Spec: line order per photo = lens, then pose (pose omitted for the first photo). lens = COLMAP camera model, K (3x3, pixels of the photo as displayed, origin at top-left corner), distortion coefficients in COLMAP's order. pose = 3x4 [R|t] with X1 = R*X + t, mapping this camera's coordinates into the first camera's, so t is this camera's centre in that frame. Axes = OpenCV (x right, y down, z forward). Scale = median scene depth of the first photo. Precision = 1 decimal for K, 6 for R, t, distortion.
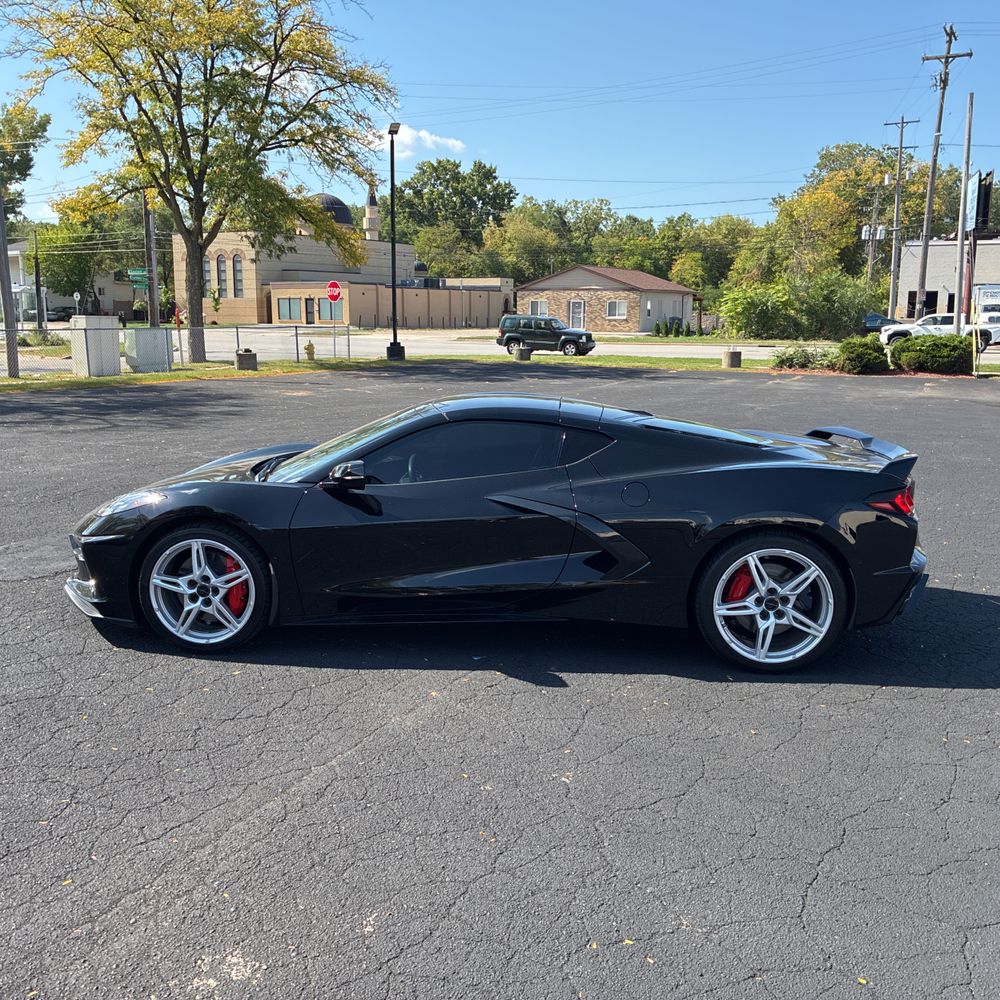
lens RADIAL K [[994.8, 0, 497.3], [0, 994.8, 522.1], [0, 0, 1]] dist [0.017632, -0.008154]
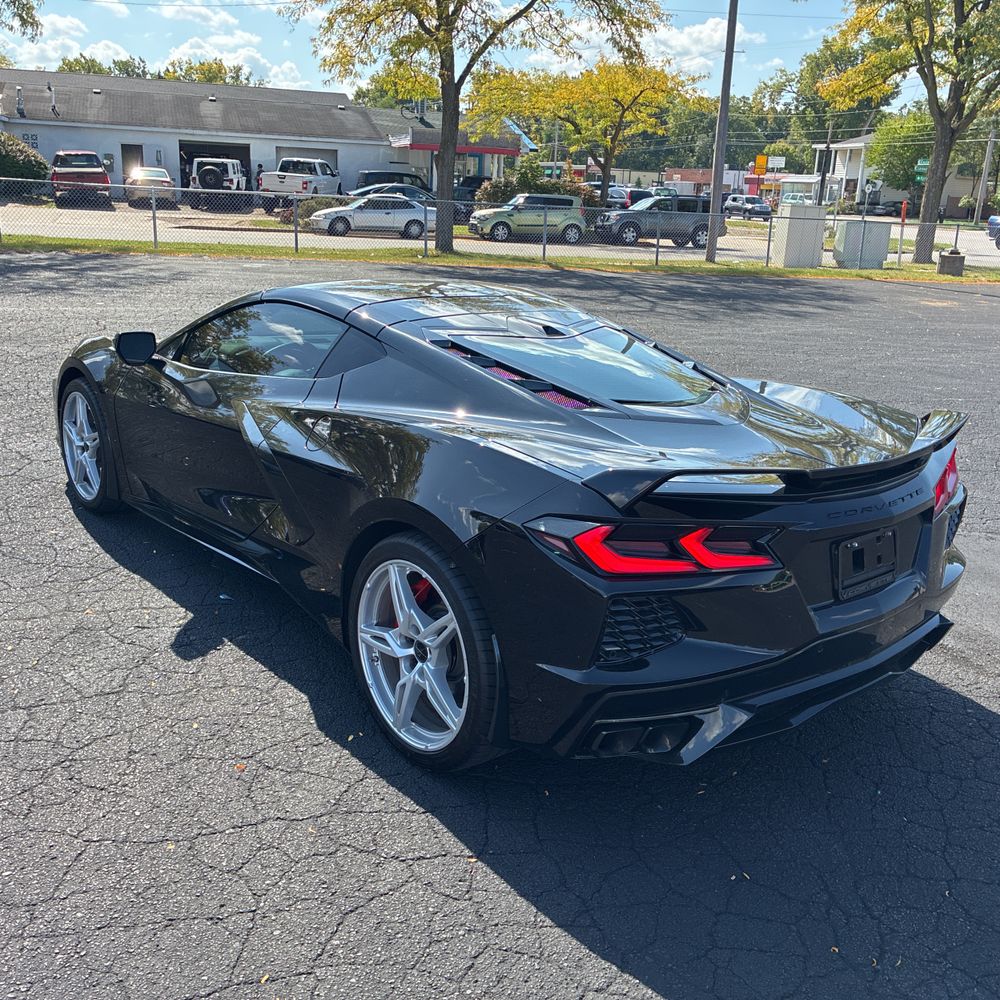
lens RADIAL K [[1005.0, 0, 498.4], [0, 1005.0, 502.6], [0, 0, 1]] dist [-0.004086, 0.046512]
pose [[0.704177, 0.237742, -0.669039, 0.102064], [-0.186386, 0.971126, 0.148913, -0.015412], [0.685124, 0.019838, 0.728156, 0.085865]]
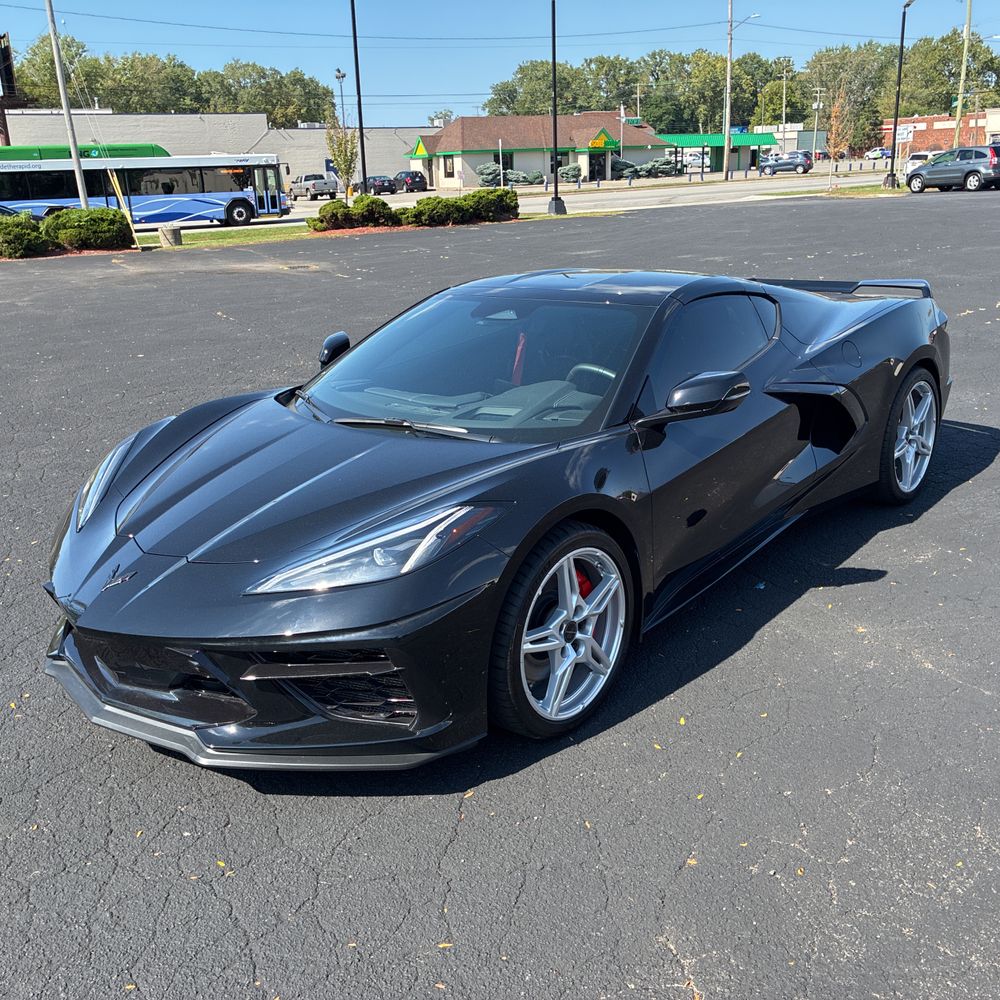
lens RADIAL K [[989.8, 0, 507.5], [0, 989.8, 502.1], [0, 0, 1]] dist [0.003948, 0.026613]
pose [[0.592061, -0.279907, 0.755722, -0.116113], [0.204728, 0.959221, 0.194888, -0.020651], [-0.779455, 0.039332, 0.625222, 0.099454]]
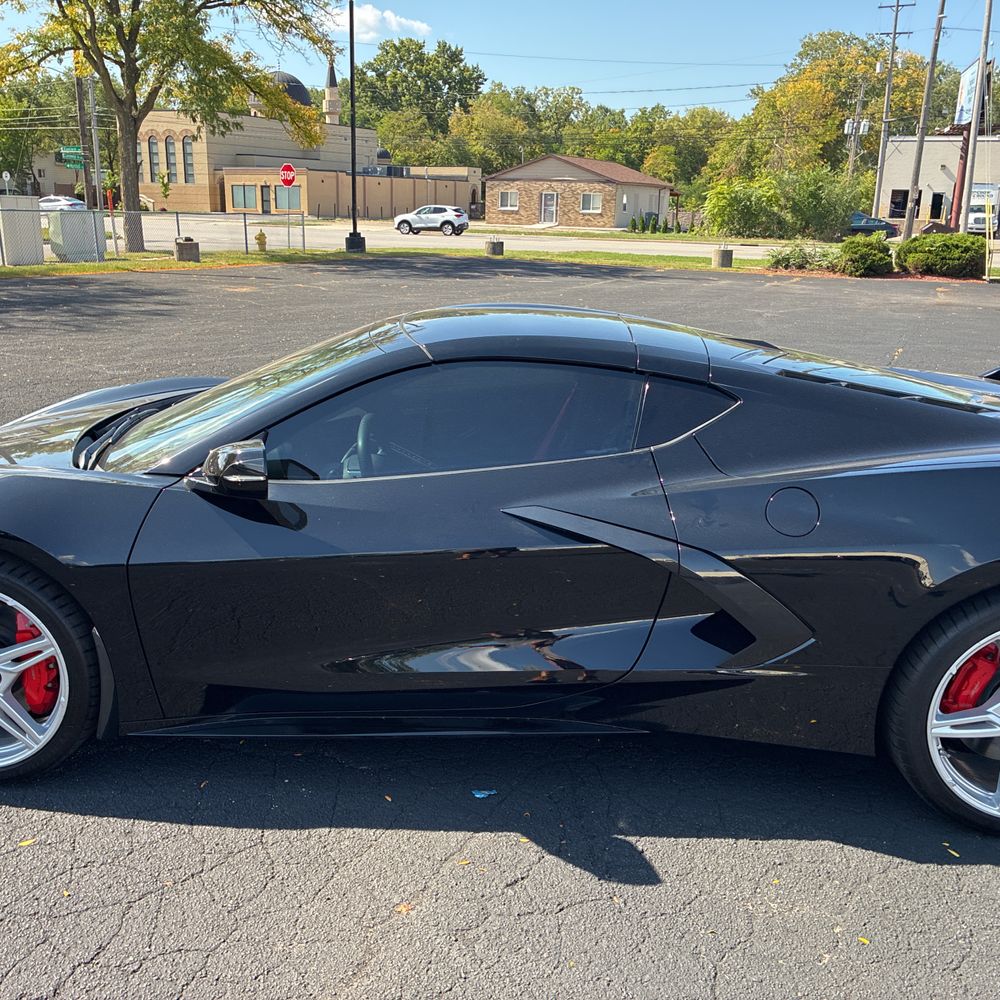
lens RADIAL K [[1005.0, 0, 498.4], [0, 1005.0, 502.6], [0, 0, 1]] dist [-0.004086, 0.046512]
pose [[0.999265, 0.007272, 0.037635, -0.005085], [-0.010242, 0.996796, 0.079323, -0.010686], [-0.036937, -0.079650, 0.996138, 0.070275]]
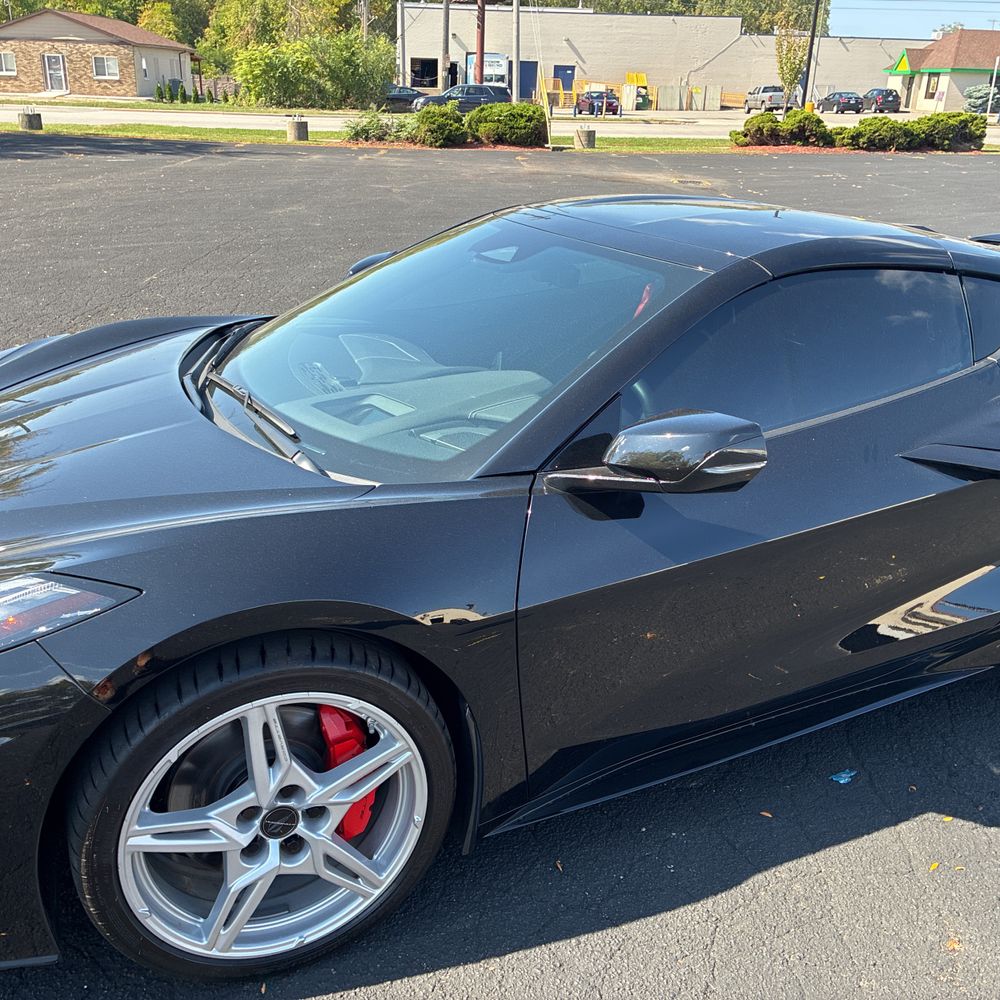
lens RADIAL K [[997.3, 0, 500.0], [0, 997.3, 500.0], [0, 0, 1]] dist [0.025007, -0.012651]
pose [[0.881913, -0.163933, 0.441990, -0.055951], [0.076798, 0.975025, 0.208397, -0.016858], [-0.465114, -0.149844, 0.872477, 0.103481]]
